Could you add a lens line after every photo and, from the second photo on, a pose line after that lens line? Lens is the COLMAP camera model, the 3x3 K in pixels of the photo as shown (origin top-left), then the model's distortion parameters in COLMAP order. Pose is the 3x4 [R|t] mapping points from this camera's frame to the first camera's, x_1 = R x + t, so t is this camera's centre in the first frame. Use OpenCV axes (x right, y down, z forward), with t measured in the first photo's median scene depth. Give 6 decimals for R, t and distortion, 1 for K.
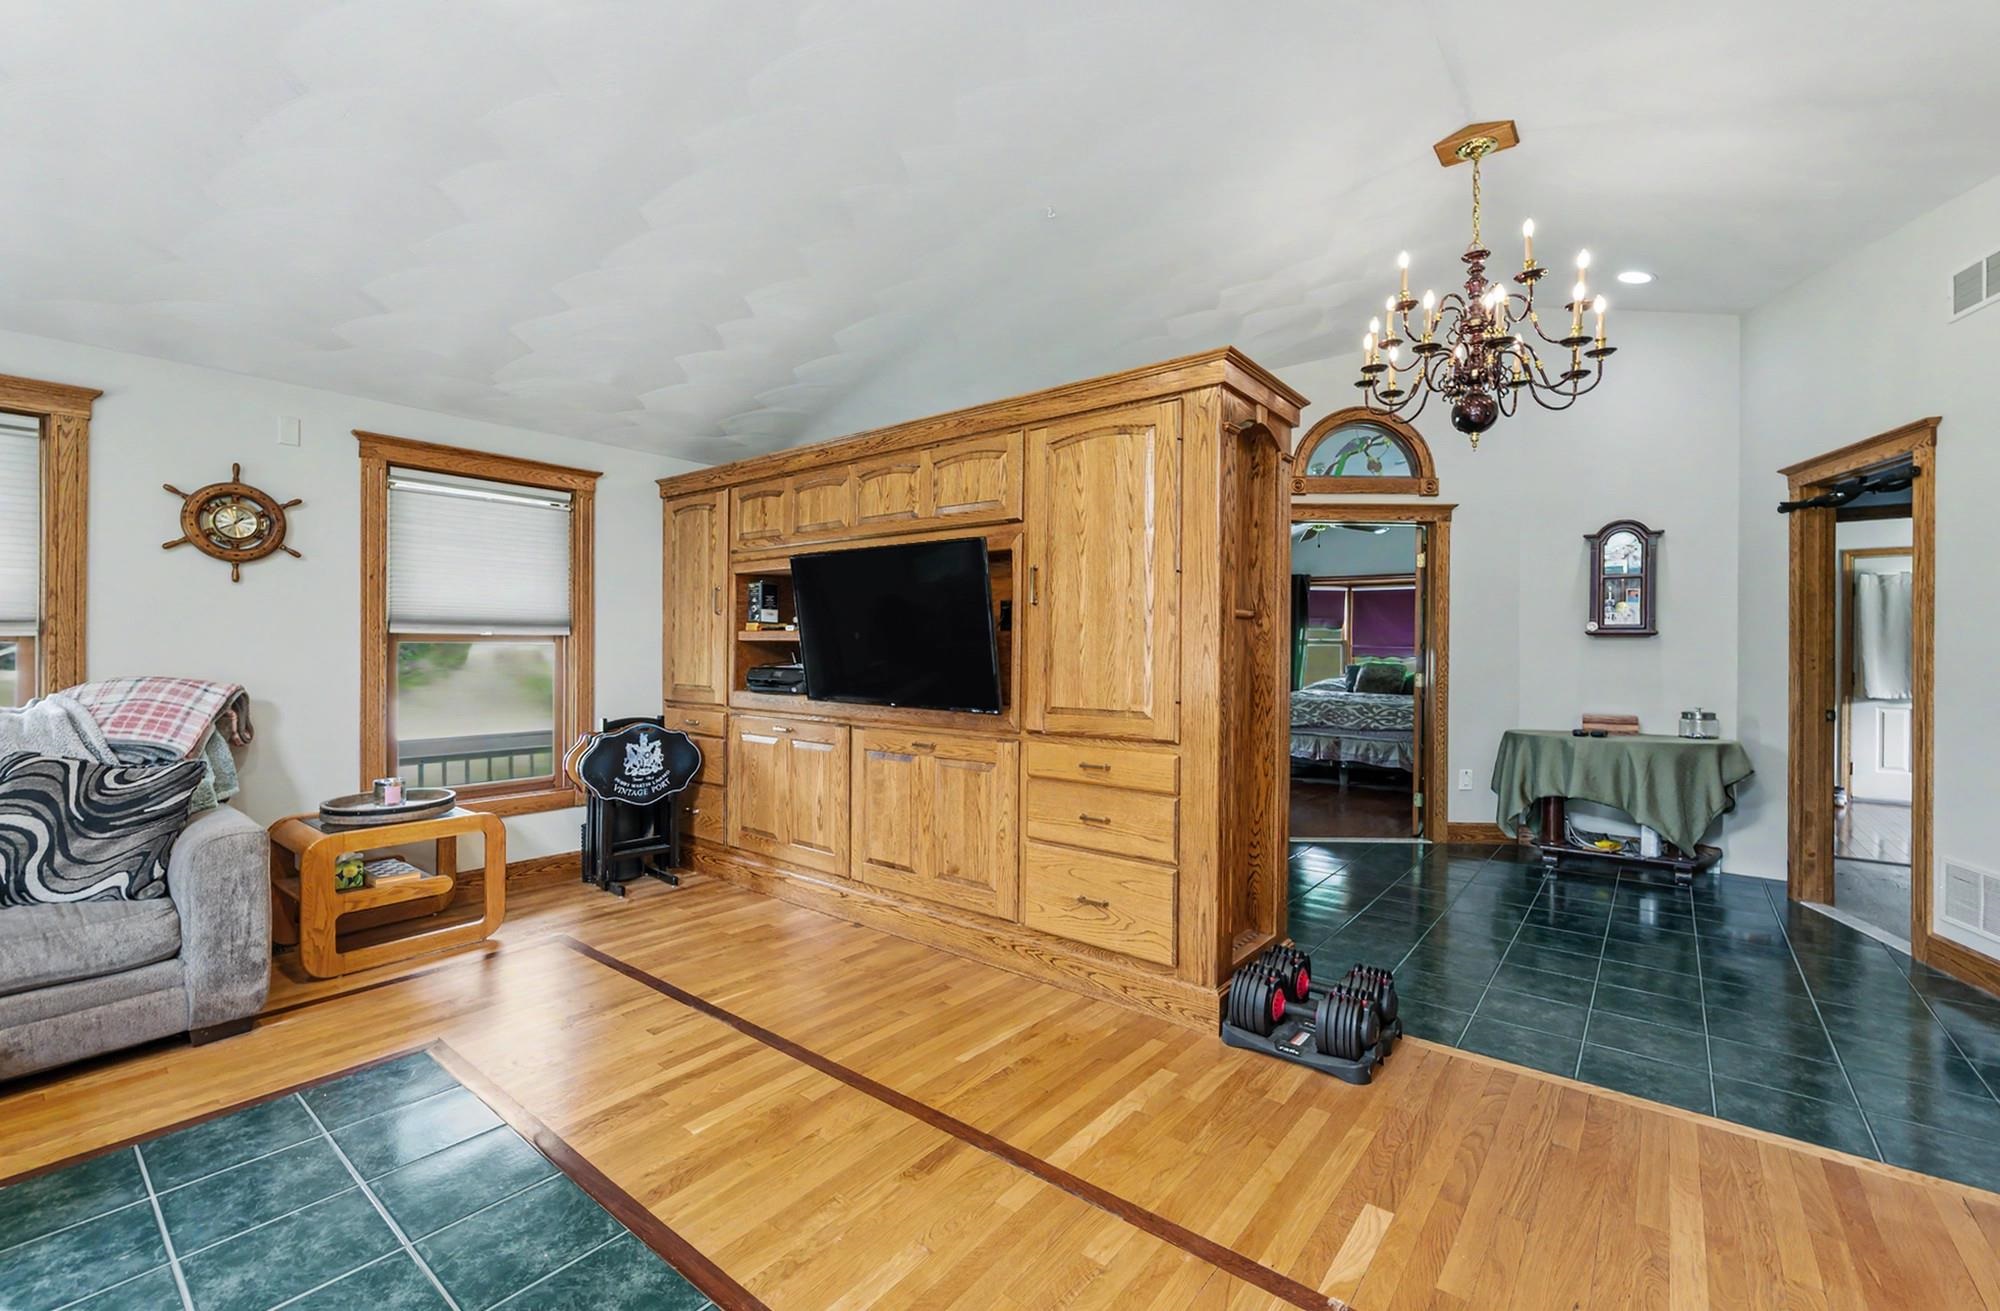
lens RADIAL K [[834.3, 0, 992.5], [0, 834.3, 648.6], [0, 0, 1]] dist [-0.000983, -0.000118]
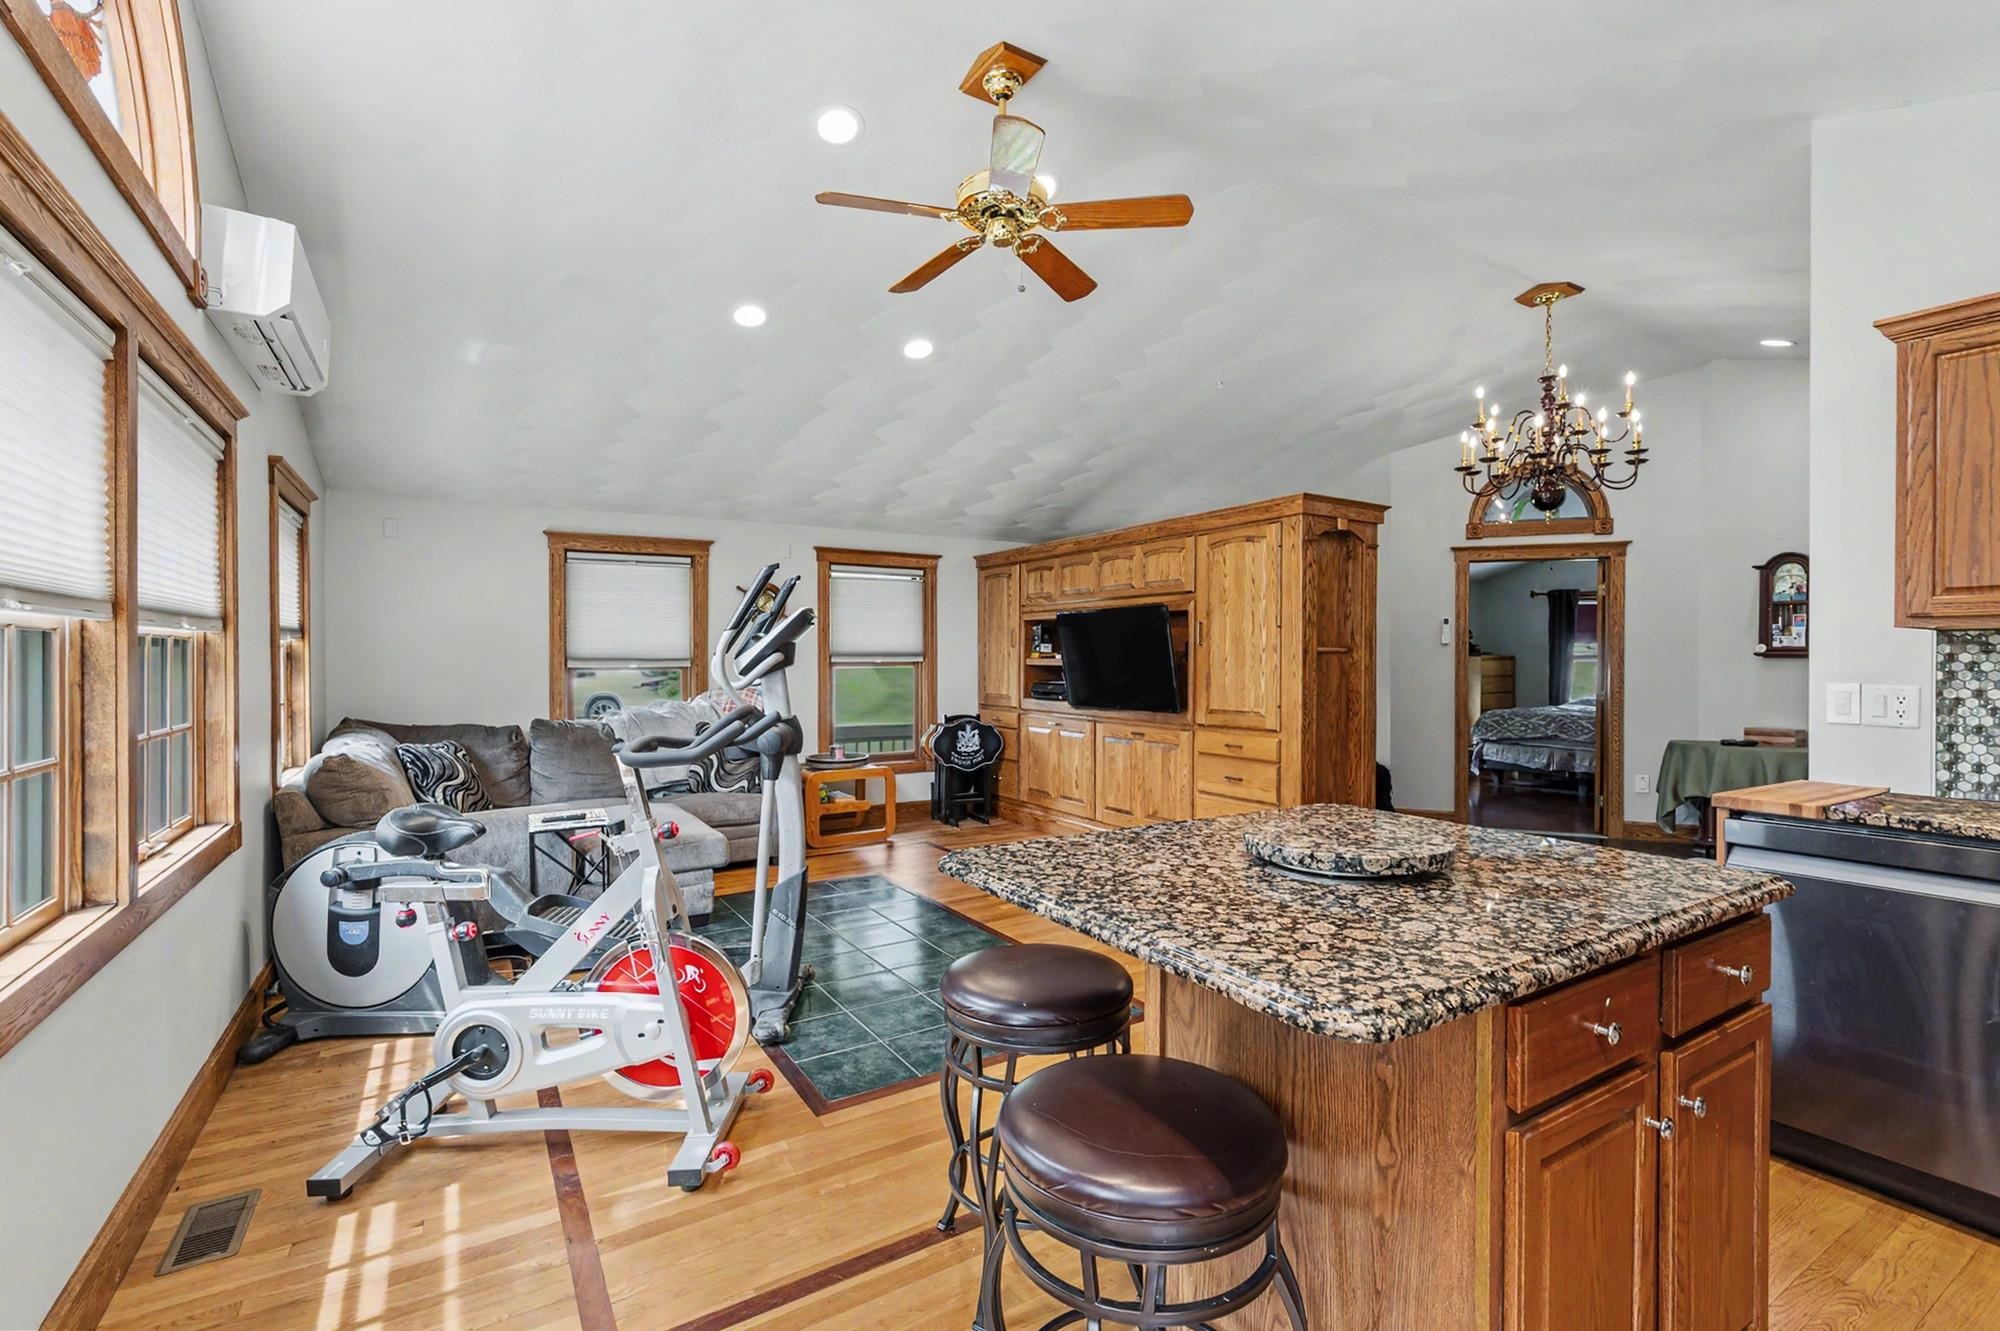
lens RADIAL K [[886.8, 0, 1000.0], [0, 886.8, 665.5], [0, 0, 1]] dist [-0.000606, -0.000046]
pose [[0.944502, -0.002063, -0.328498, 0.191845], [0.004722, 0.999962, 0.007299, -0.022053], [0.328470, -0.008445, 0.944477, -0.573057]]
